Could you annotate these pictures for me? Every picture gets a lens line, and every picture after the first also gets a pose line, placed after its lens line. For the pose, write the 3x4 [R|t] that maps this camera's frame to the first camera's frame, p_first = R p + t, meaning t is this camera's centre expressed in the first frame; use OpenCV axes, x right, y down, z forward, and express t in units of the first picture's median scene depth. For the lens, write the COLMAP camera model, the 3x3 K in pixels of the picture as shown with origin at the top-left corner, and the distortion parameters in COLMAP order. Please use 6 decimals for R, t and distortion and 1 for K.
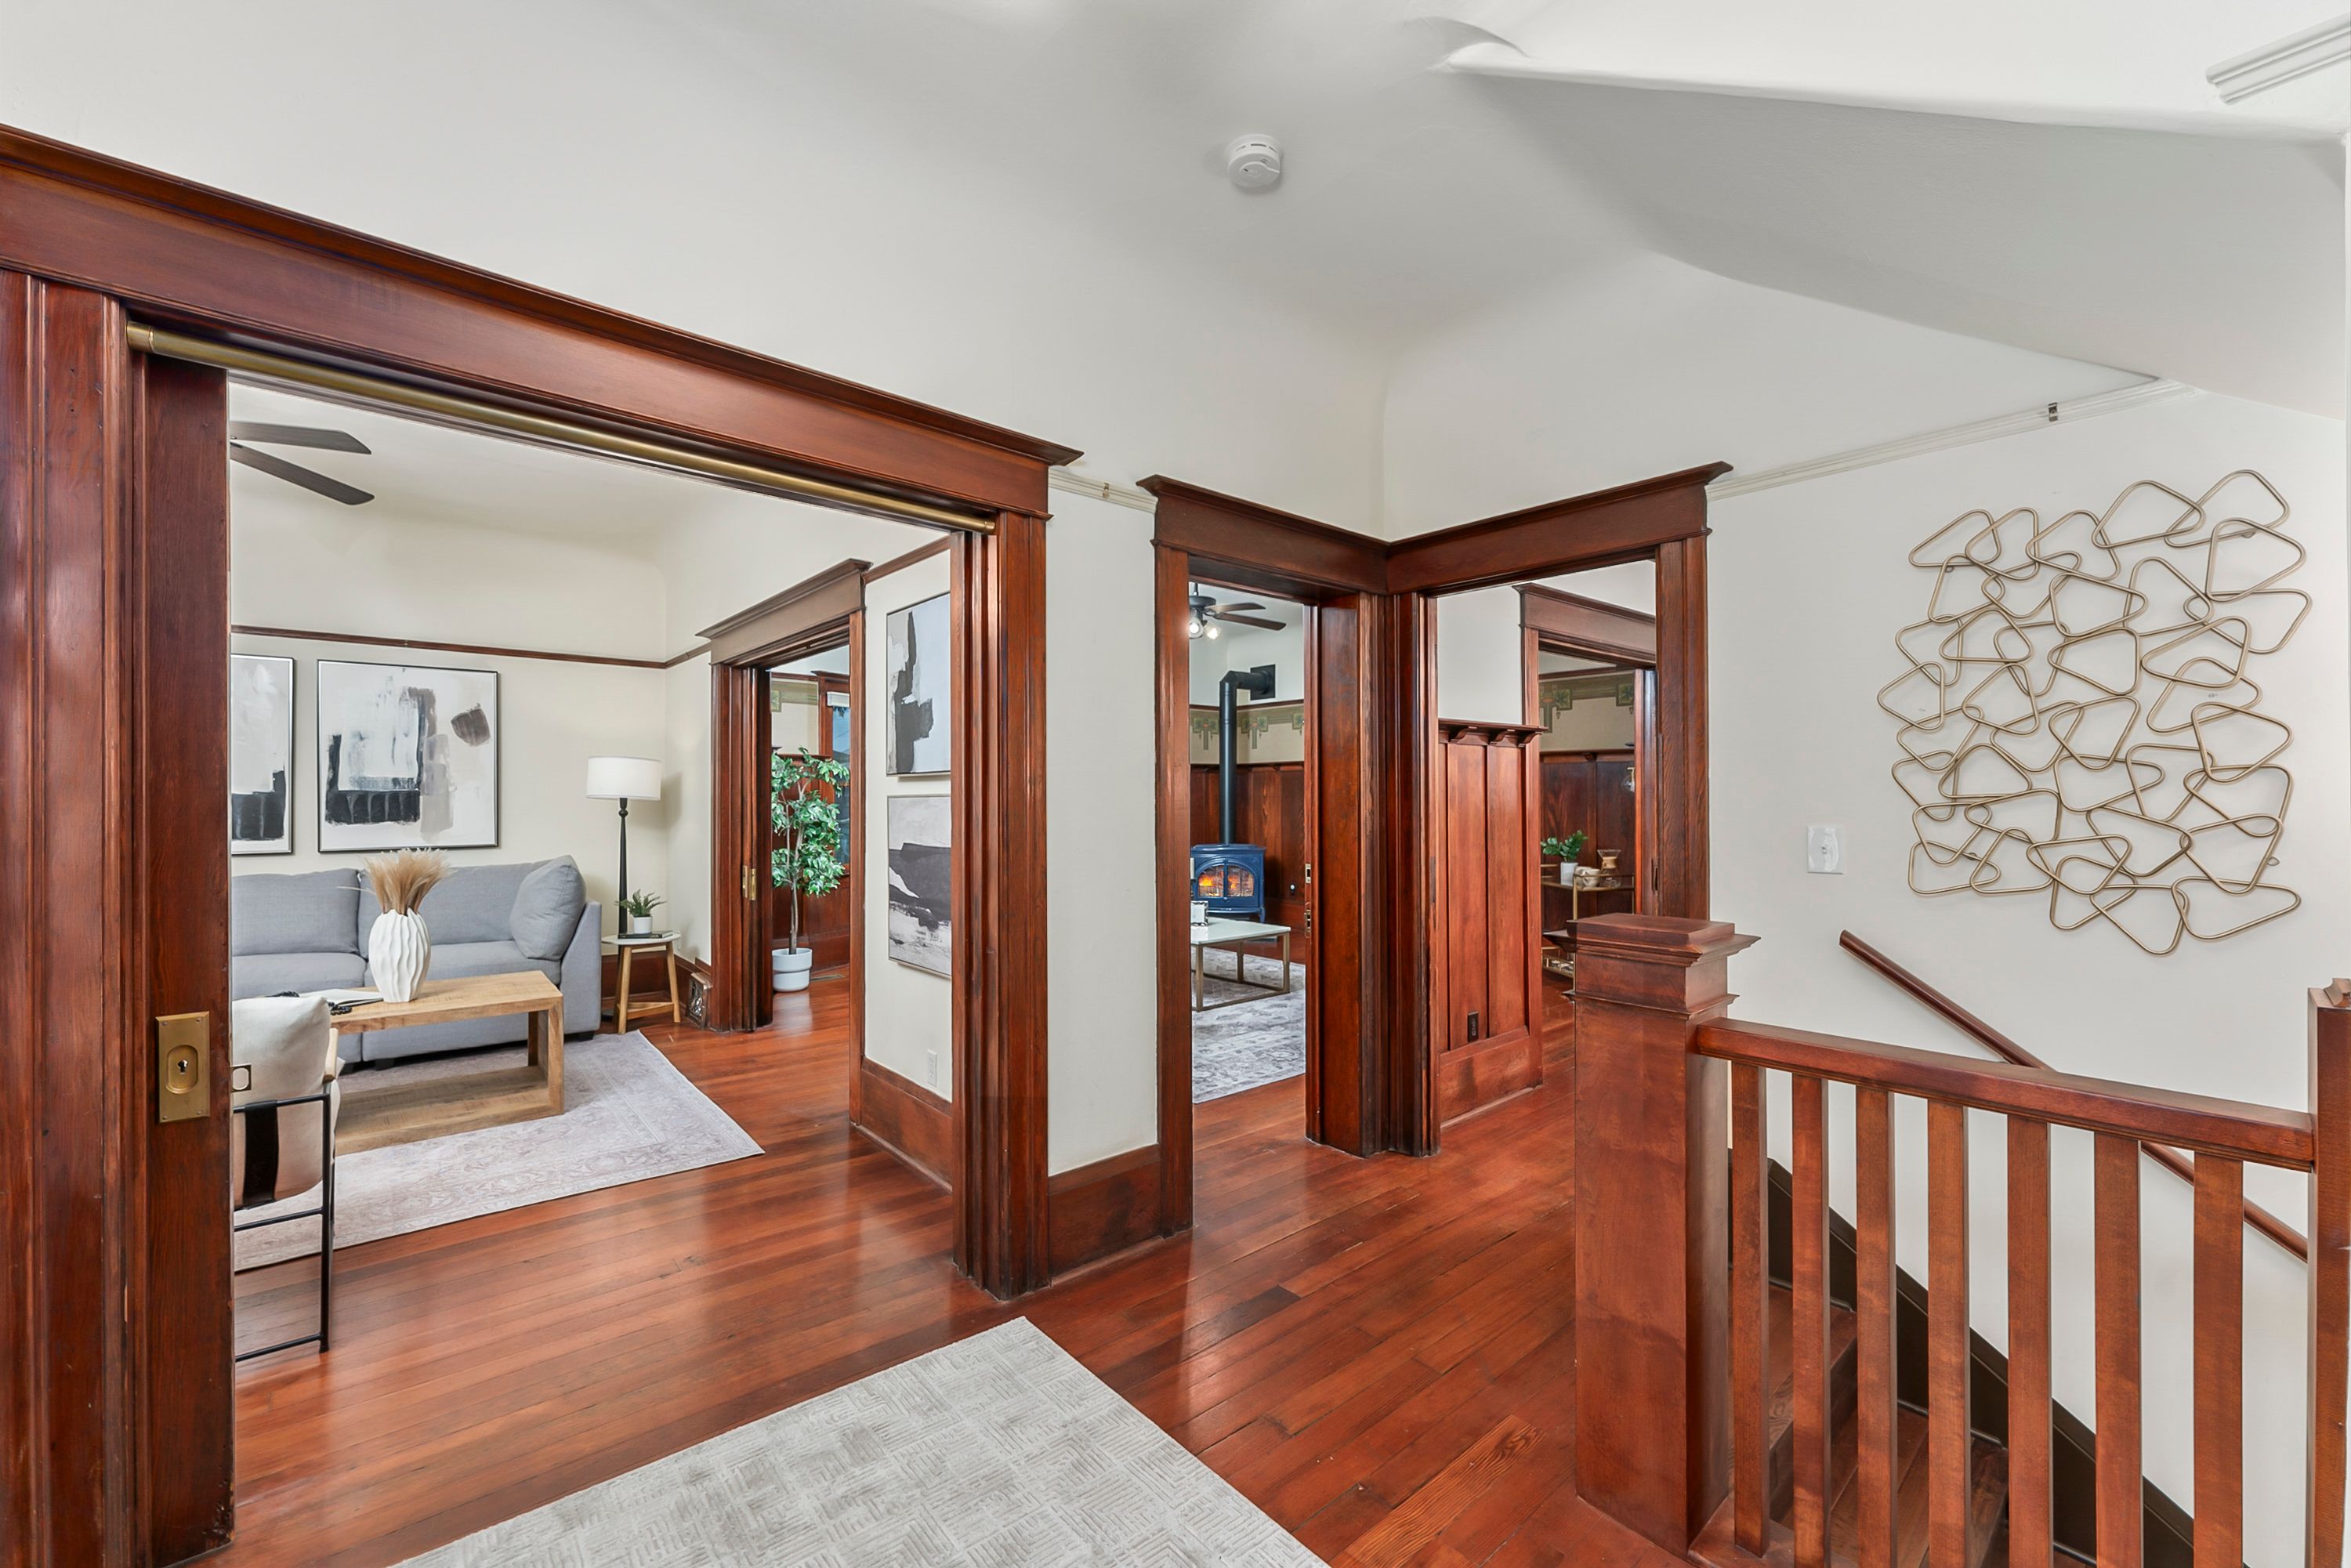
lens RADIAL K [[939.9, 0, 1167.4], [0, 939.9, 788.8], [0, 0, 1]] dist [-0.001018, -0.000282]
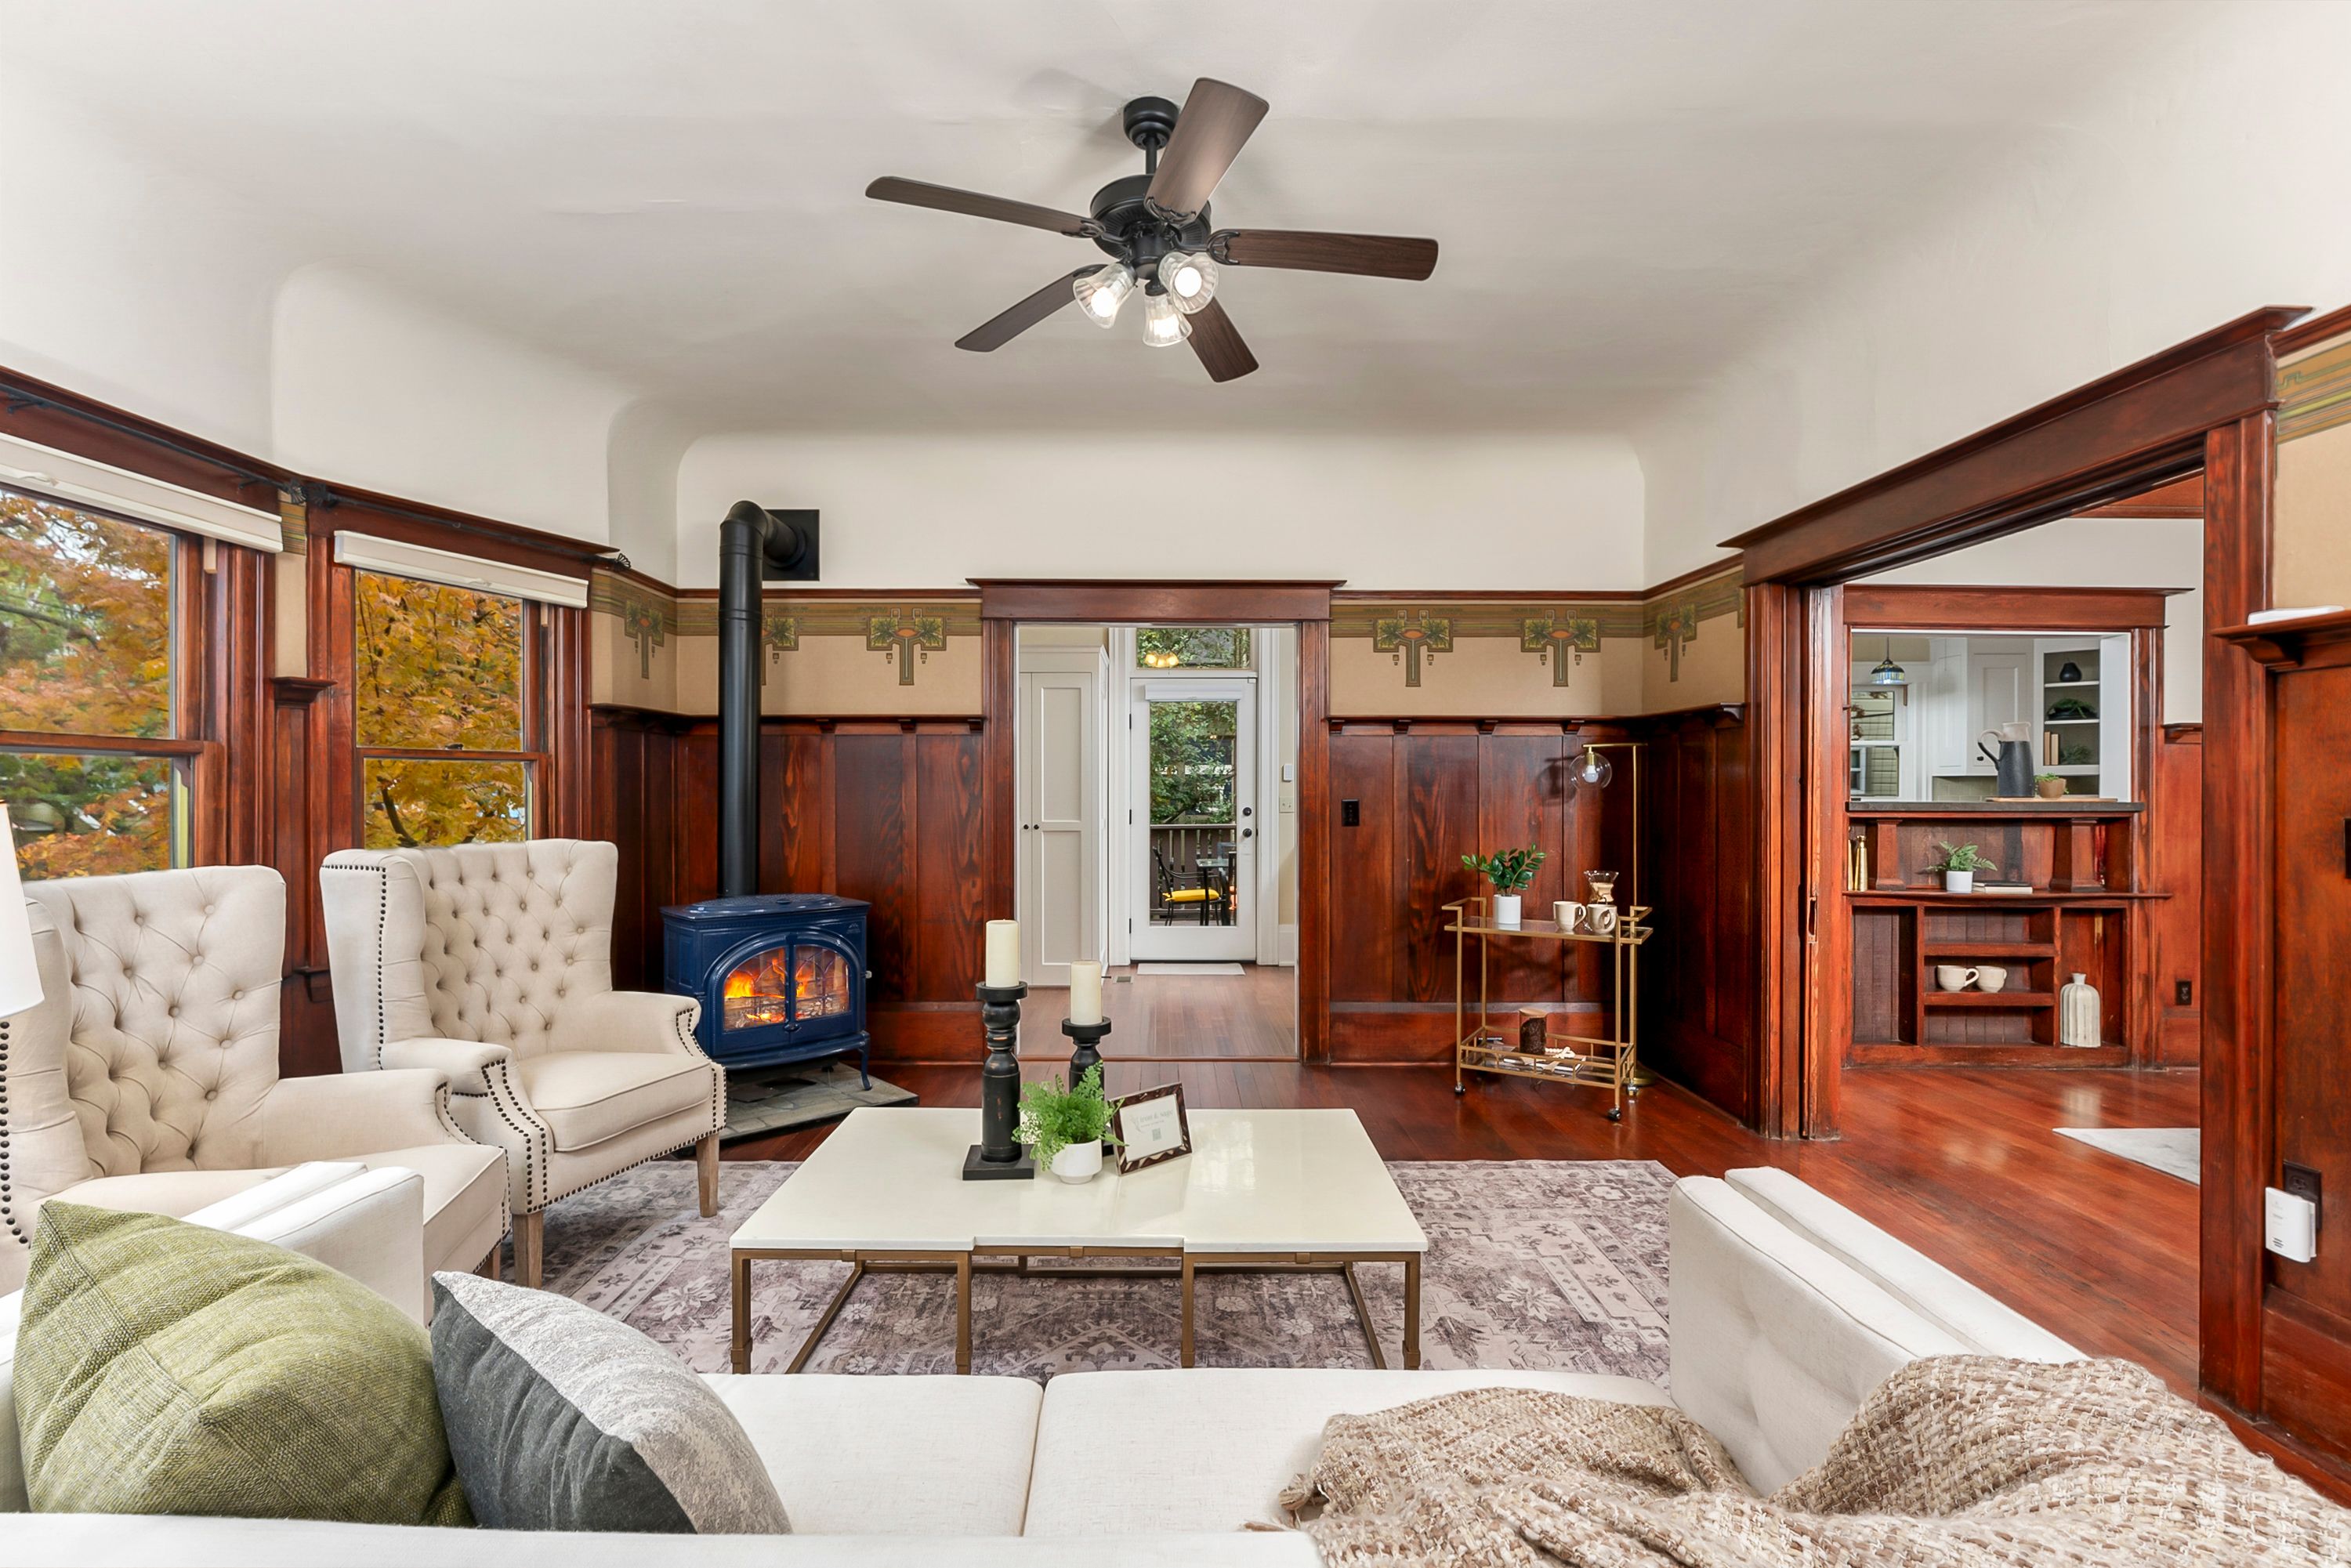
lens RADIAL K [[1046.7, 0, 1163.5], [0, 1046.7, 793.8], [0, 0, 1]] dist [0.000957, -0.000844]
pose [[0.643955, 0.002358, 0.765060, -0.303835], [-0.007258, 0.999969, 0.003028, 0.013310], [-0.765029, -0.007503, 0.643952, 0.890263]]
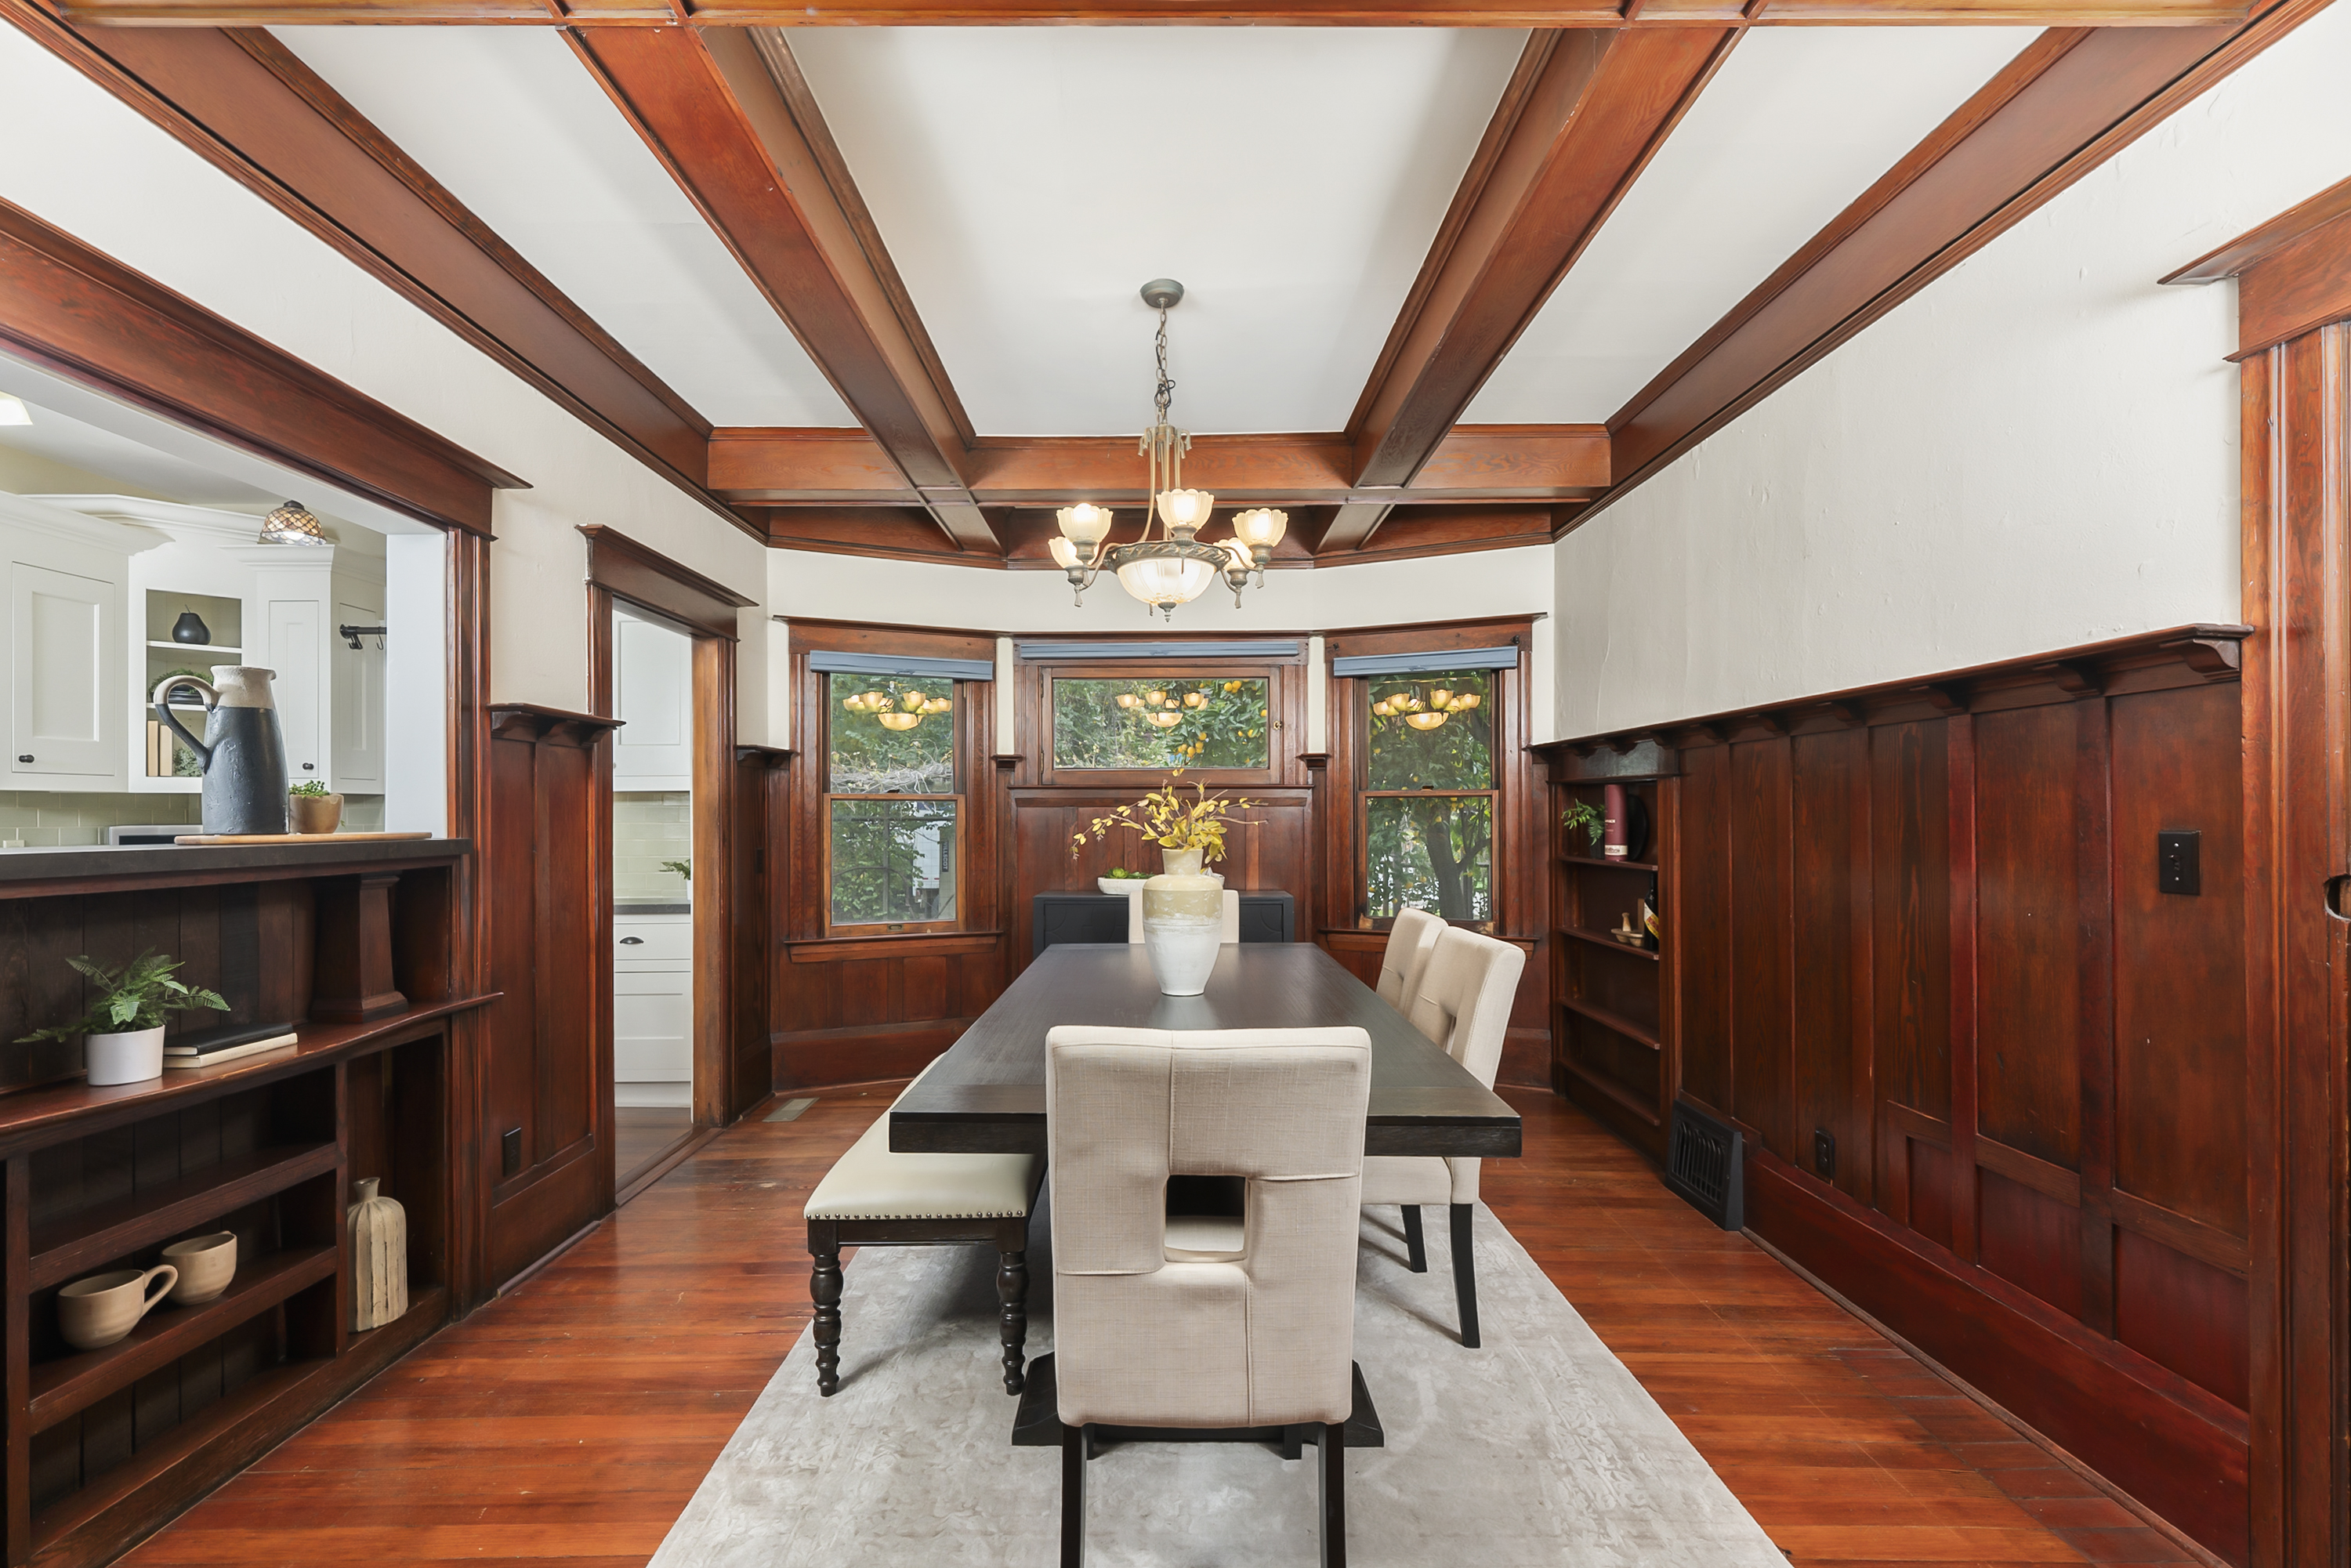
lens RADIAL K [[1005.6, 0, 1157.5], [0, 1005.6, 821.1], [0, 0, 1]] dist [0.001726, -0.001167]
pose [[-0.761339, 0.001483, 0.648352, 0.357169], [0.001049, 0.999999, -0.001055, 0.009117], [-0.648353, -0.000123, -0.761340, 0.979671]]
